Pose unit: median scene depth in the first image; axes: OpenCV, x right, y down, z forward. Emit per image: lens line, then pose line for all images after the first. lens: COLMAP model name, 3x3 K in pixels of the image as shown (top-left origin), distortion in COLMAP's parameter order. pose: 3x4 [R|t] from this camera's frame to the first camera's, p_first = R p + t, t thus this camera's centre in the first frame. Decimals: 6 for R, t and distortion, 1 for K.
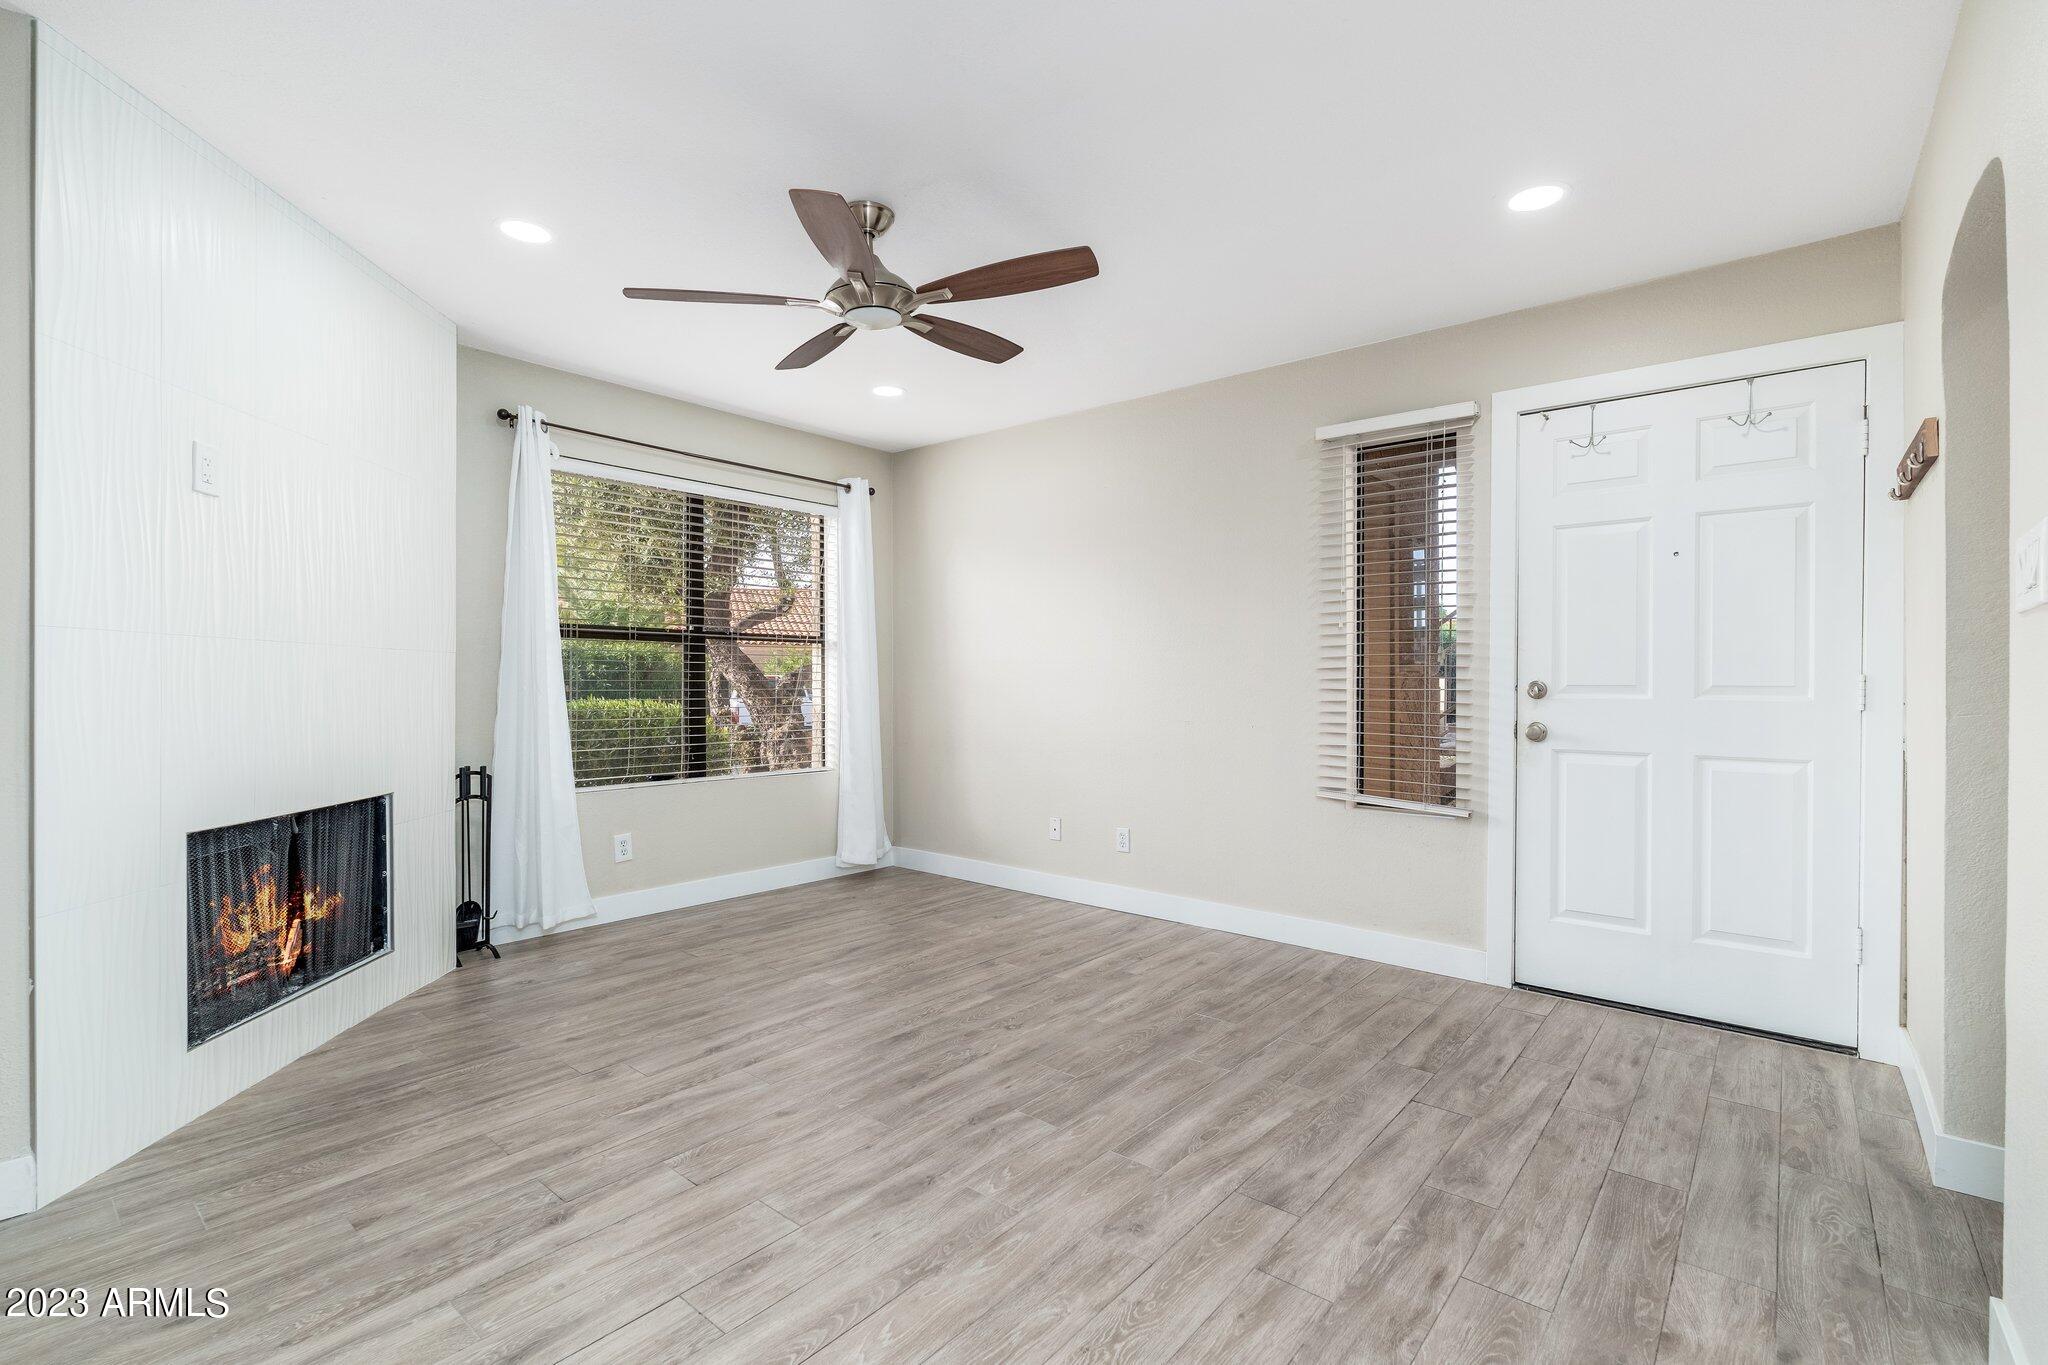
lens RADIAL K [[897.7, 0, 1016.1], [0, 897.7, 682.6], [0, 0, 1]] dist [-0.009193, -0.000240]
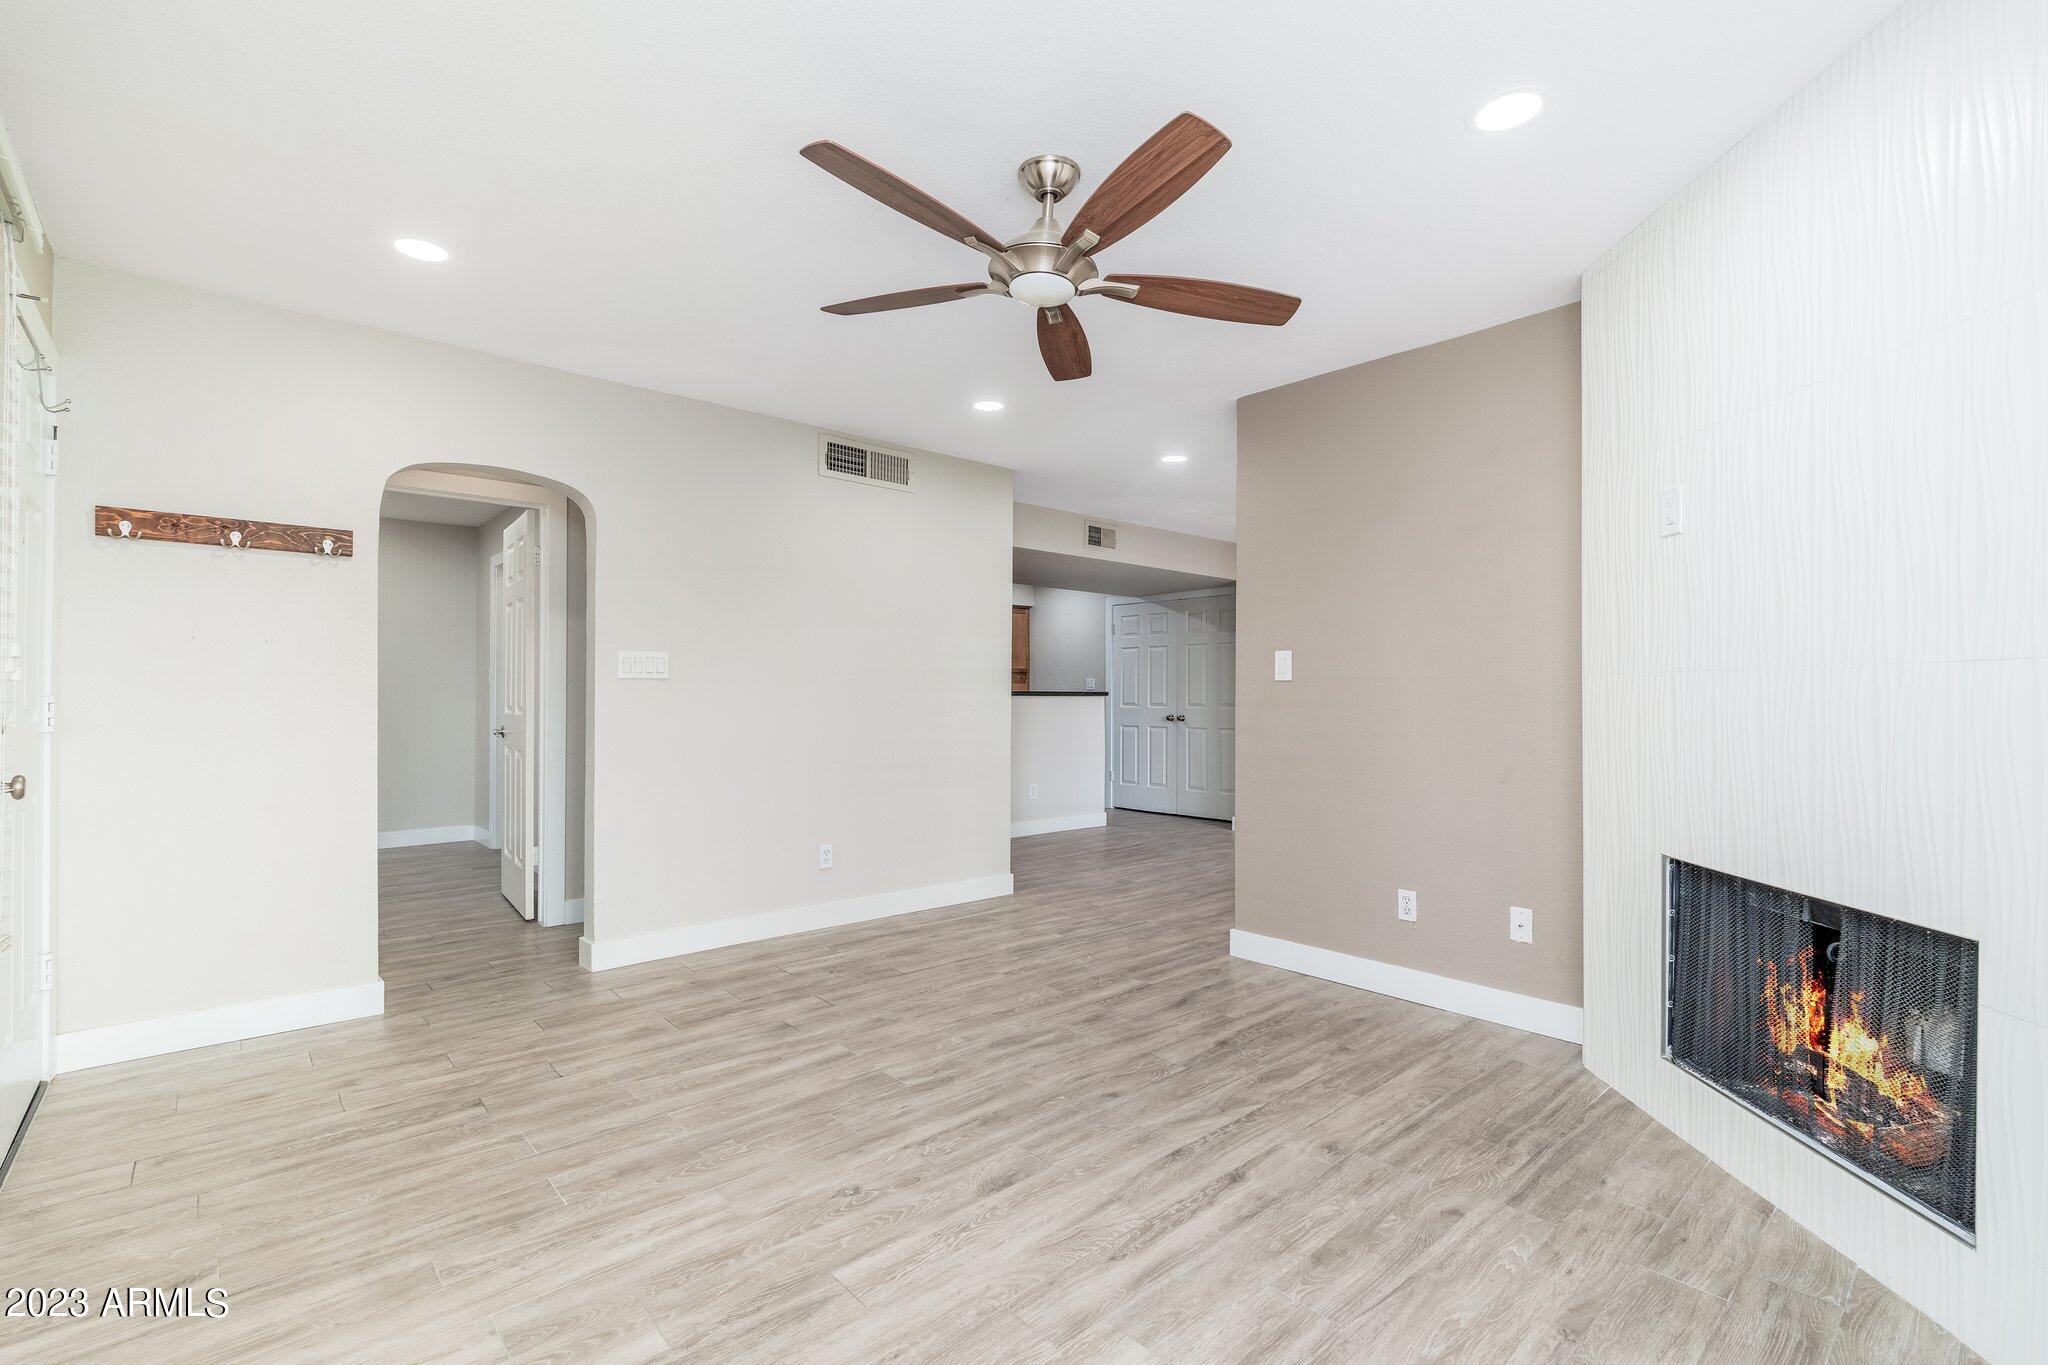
lens RADIAL K [[897.7, 0, 1027.1], [0, 897.7, 691.6], [0, 0, 1]] dist [-0.009193, -0.000240]
pose [[-0.991033, -0.005397, 0.133512, -0.288791], [-0.006173, 0.999966, -0.005404, -0.018116], [-0.133478, -0.006180, -0.991032, 2.043463]]
